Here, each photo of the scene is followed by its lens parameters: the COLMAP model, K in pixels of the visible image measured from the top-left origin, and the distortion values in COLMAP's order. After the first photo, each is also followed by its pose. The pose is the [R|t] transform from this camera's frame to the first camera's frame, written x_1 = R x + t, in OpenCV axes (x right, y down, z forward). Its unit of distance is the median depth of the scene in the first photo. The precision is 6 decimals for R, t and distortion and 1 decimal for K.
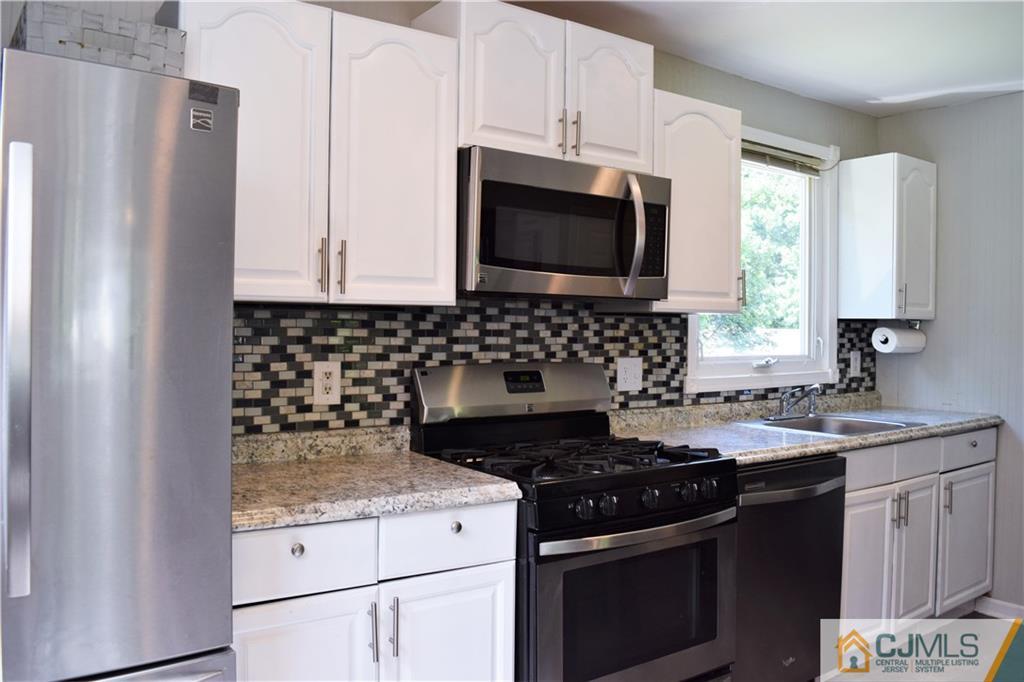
lens RADIAL K [[805.6, 0, 510.2], [0, 805.6, 339.2], [0, 0, 1]] dist [-0.097878, 0.024553]
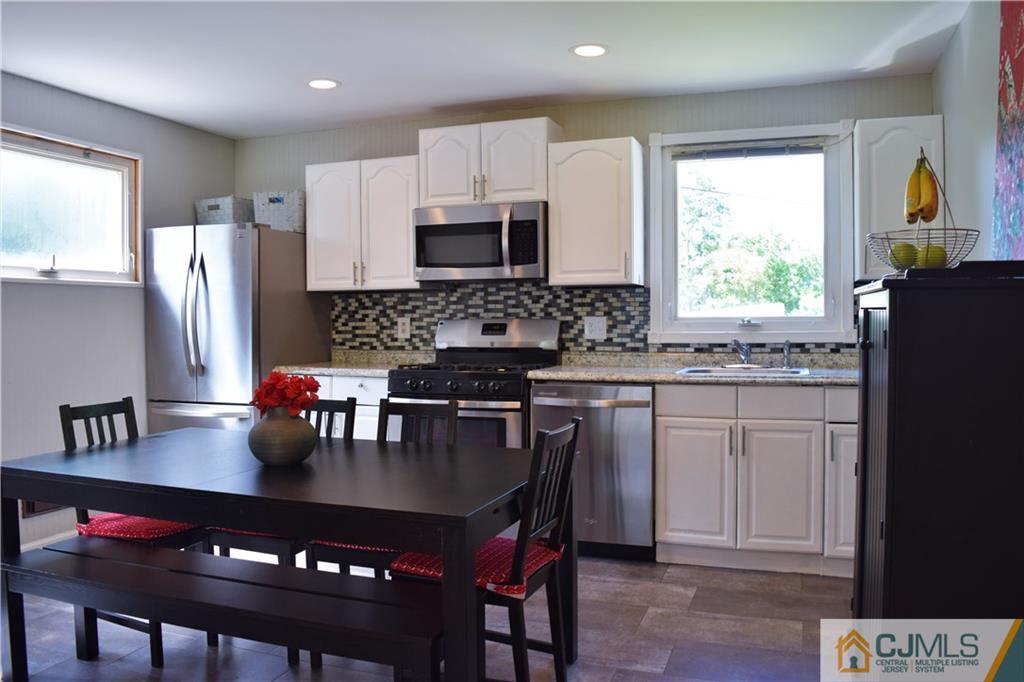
lens RADIAL K [[805.6, 0, 511.0], [0, 805.6, 338.7], [0, 0, 1]] dist [-0.097878, 0.024553]
pose [[0.570261, 0.005825, -0.821443, 1.472404], [0.001032, 0.999969, 0.007807, 0.059618], [0.821463, -0.005300, 0.570237, 0.032802]]
